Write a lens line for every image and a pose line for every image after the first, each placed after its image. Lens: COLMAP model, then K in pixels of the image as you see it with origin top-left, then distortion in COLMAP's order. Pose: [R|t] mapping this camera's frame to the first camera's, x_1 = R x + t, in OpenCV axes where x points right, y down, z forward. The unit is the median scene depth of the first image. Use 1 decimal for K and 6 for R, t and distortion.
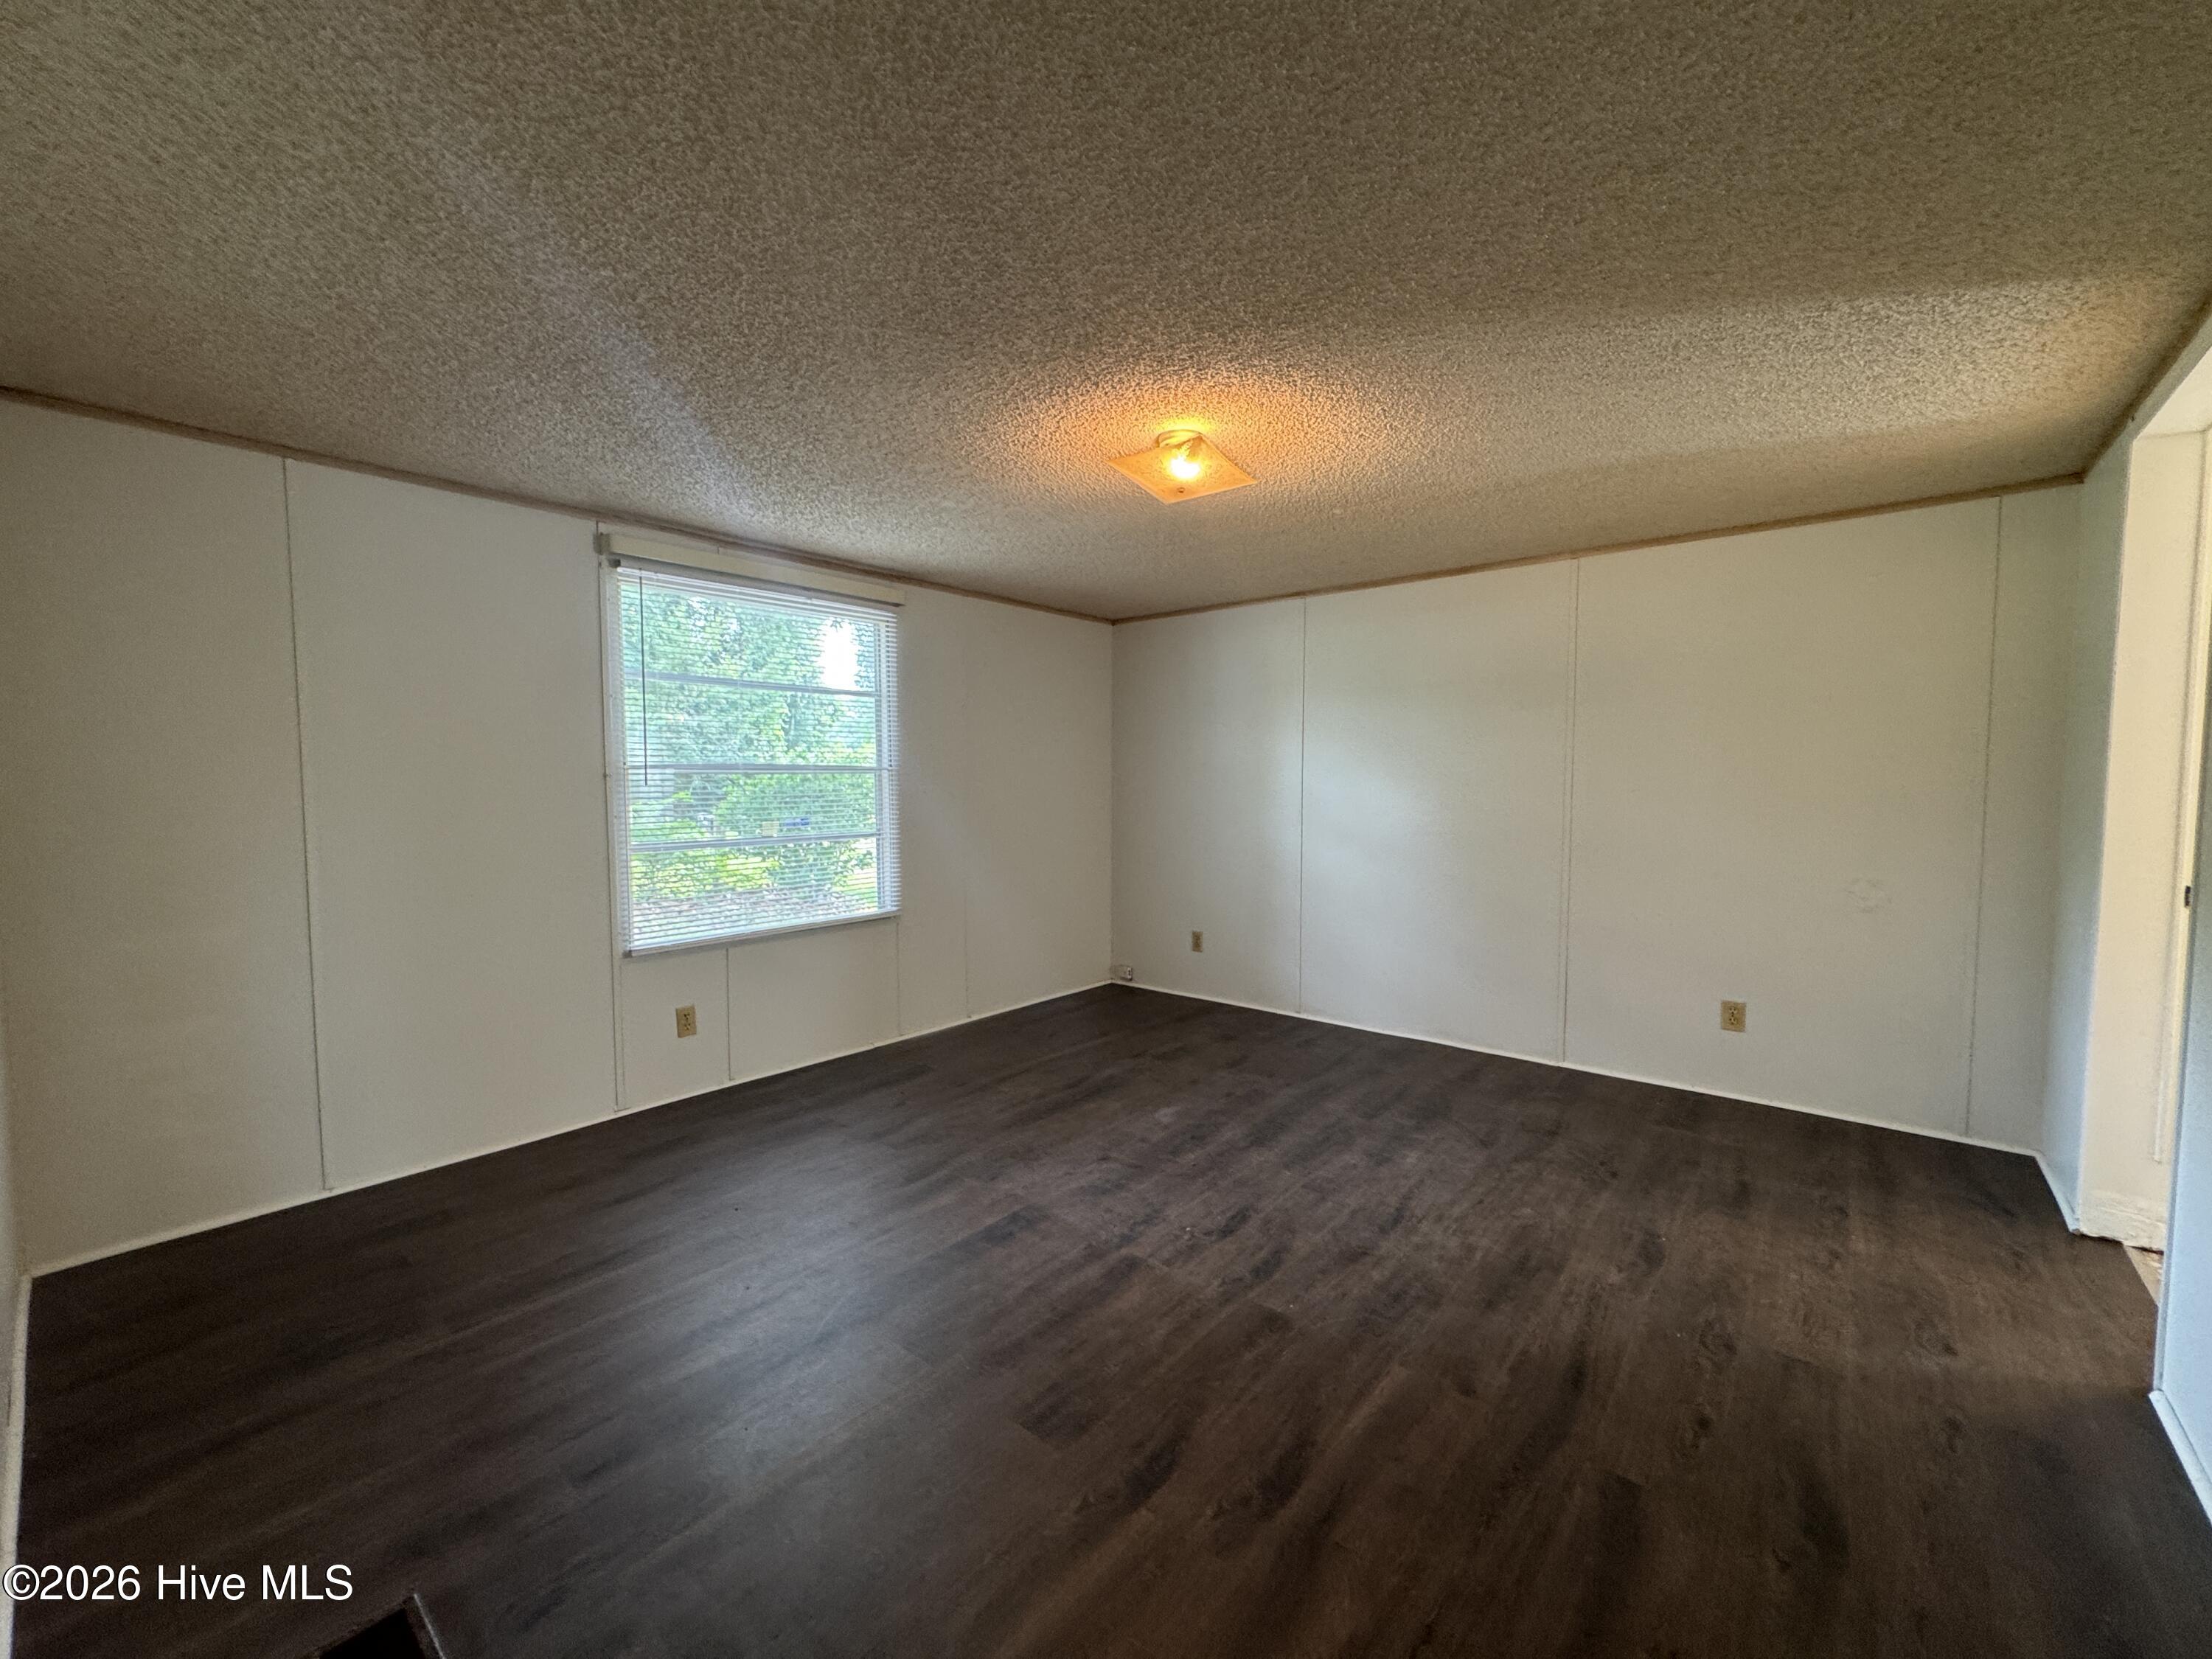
lens RADIAL K [[885.5, 0, 1106.0], [0, 885.5, 829.5], [0, 0, 1]] dist [-0.002594, 0.000527]
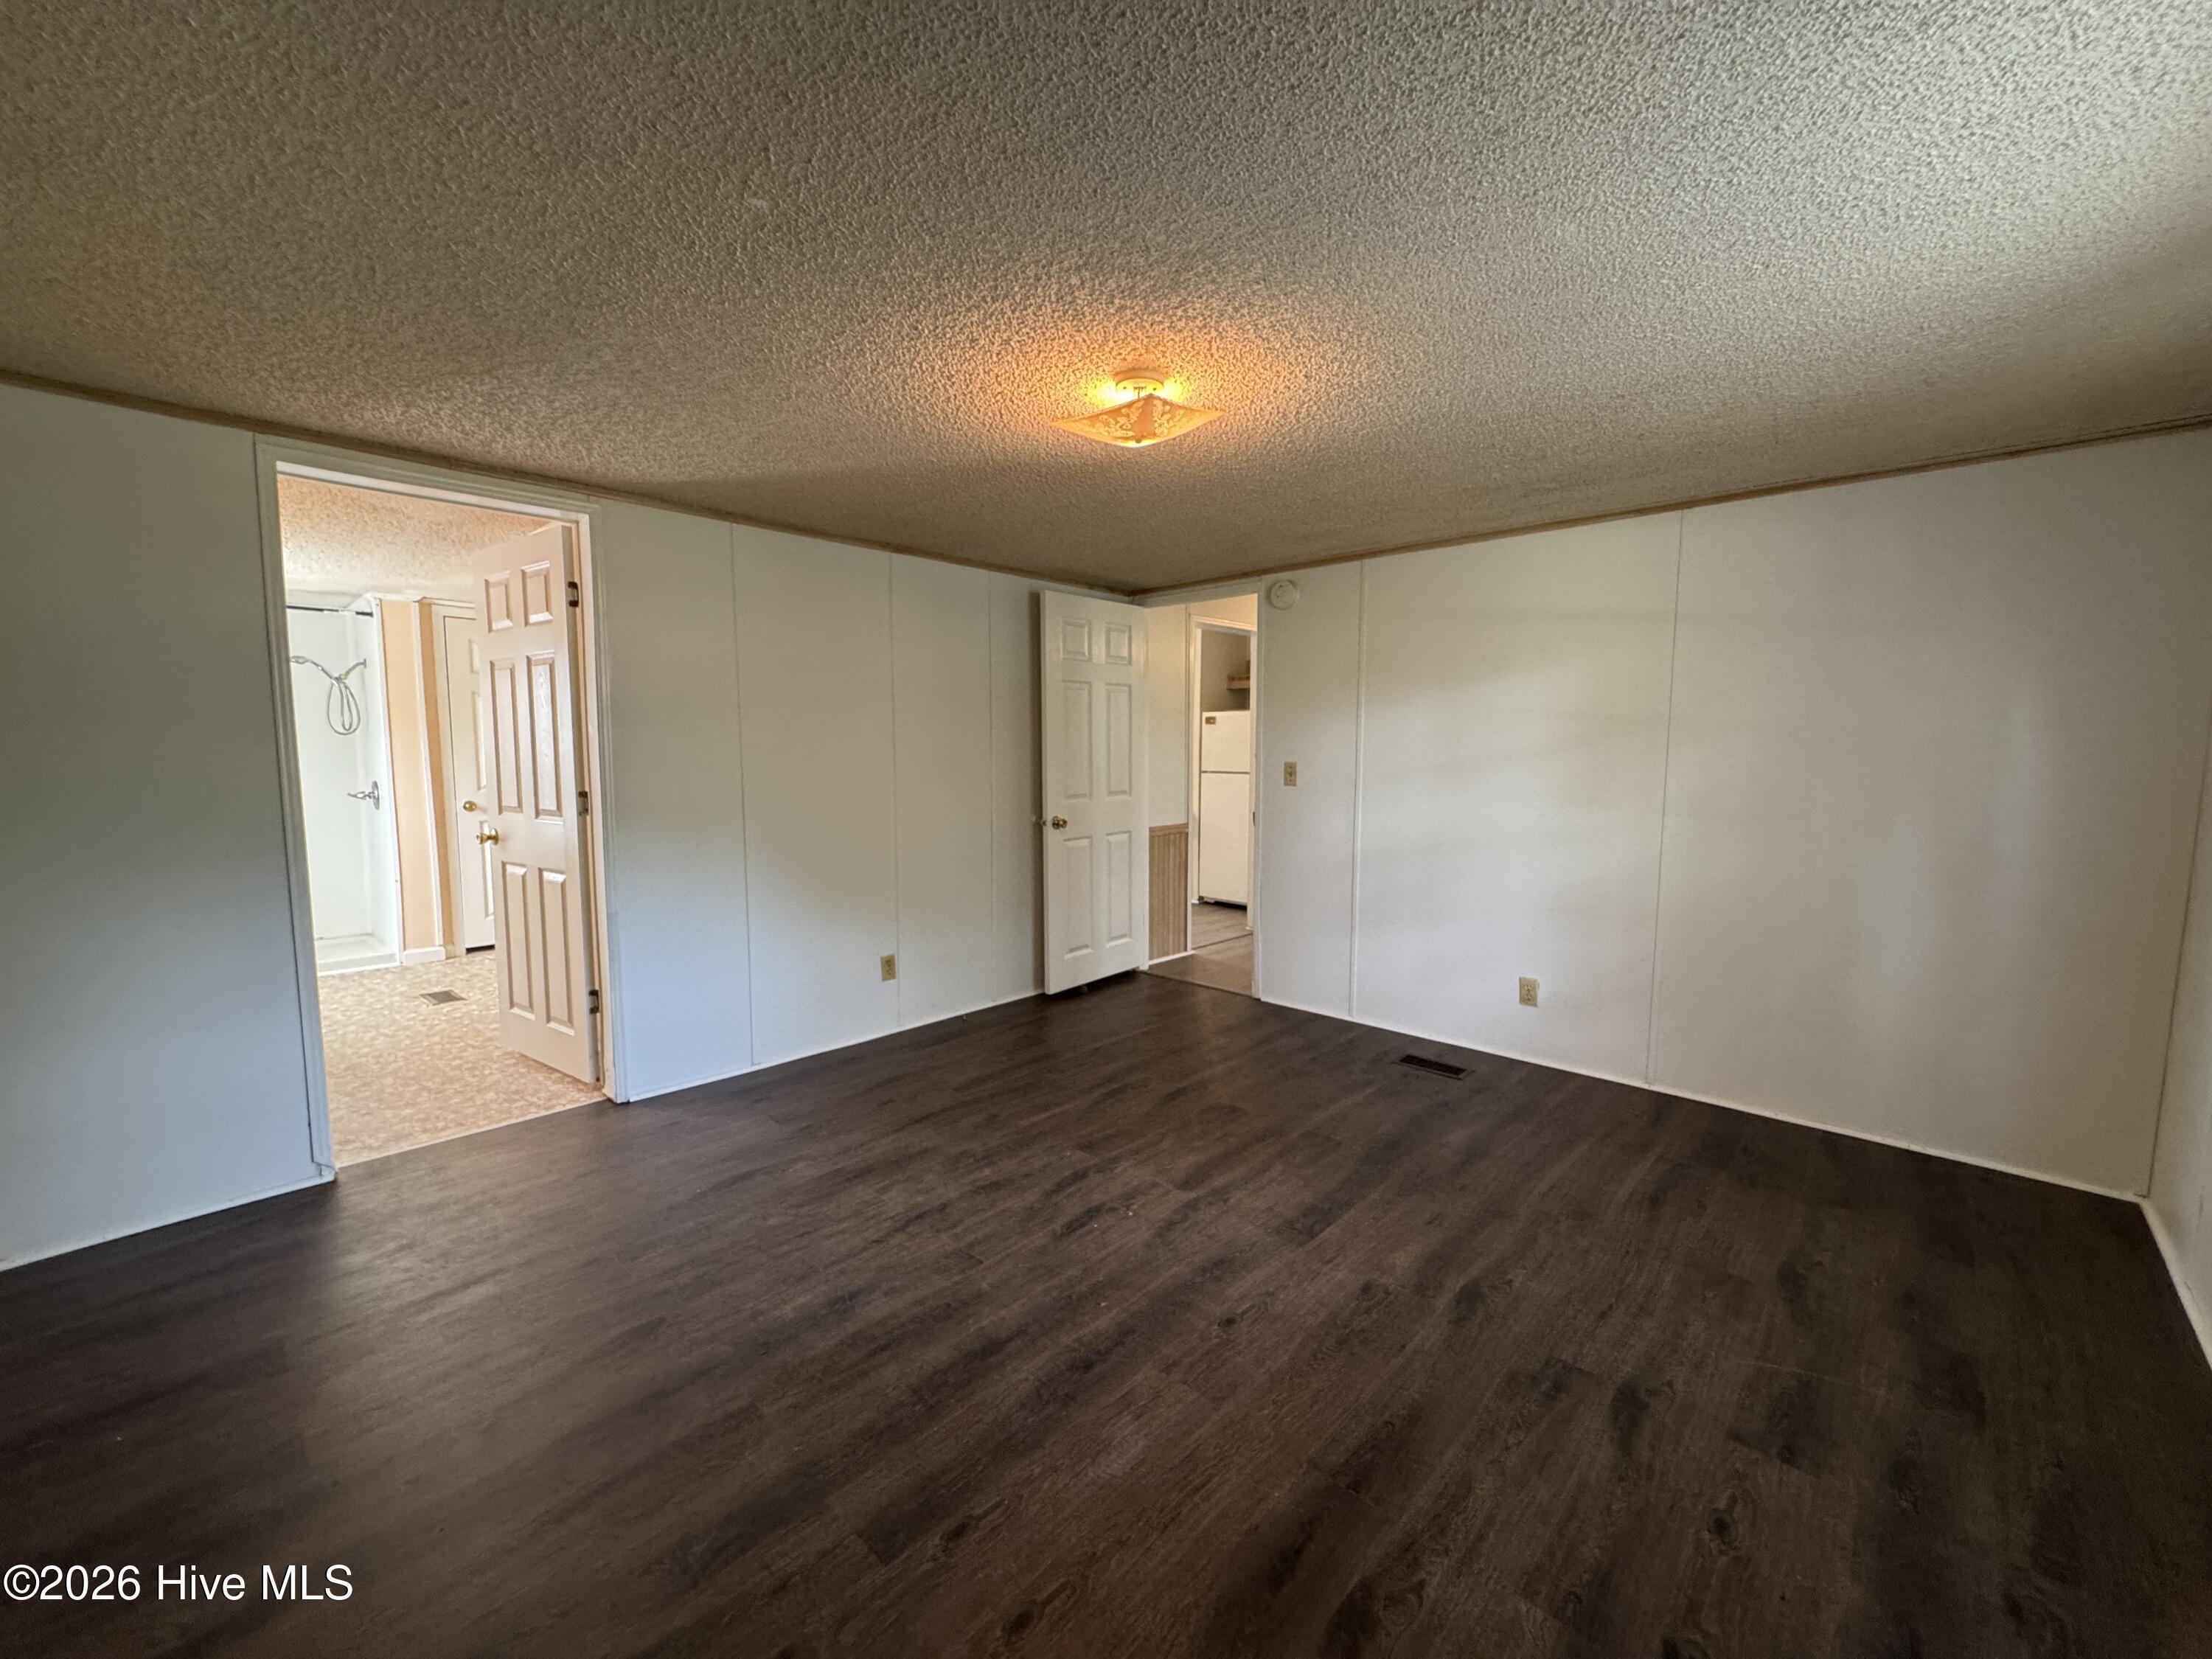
lens RADIAL K [[885.5, 0, 1106.0], [0, 885.5, 829.5], [0, 0, 1]] dist [-0.002594, 0.000527]
pose [[-0.998607, -0.006884, 0.052316, 0.071277], [0.000643, 0.989792, 0.142516, -0.130742], [-0.052763, 0.142351, -0.988409, 1.946562]]
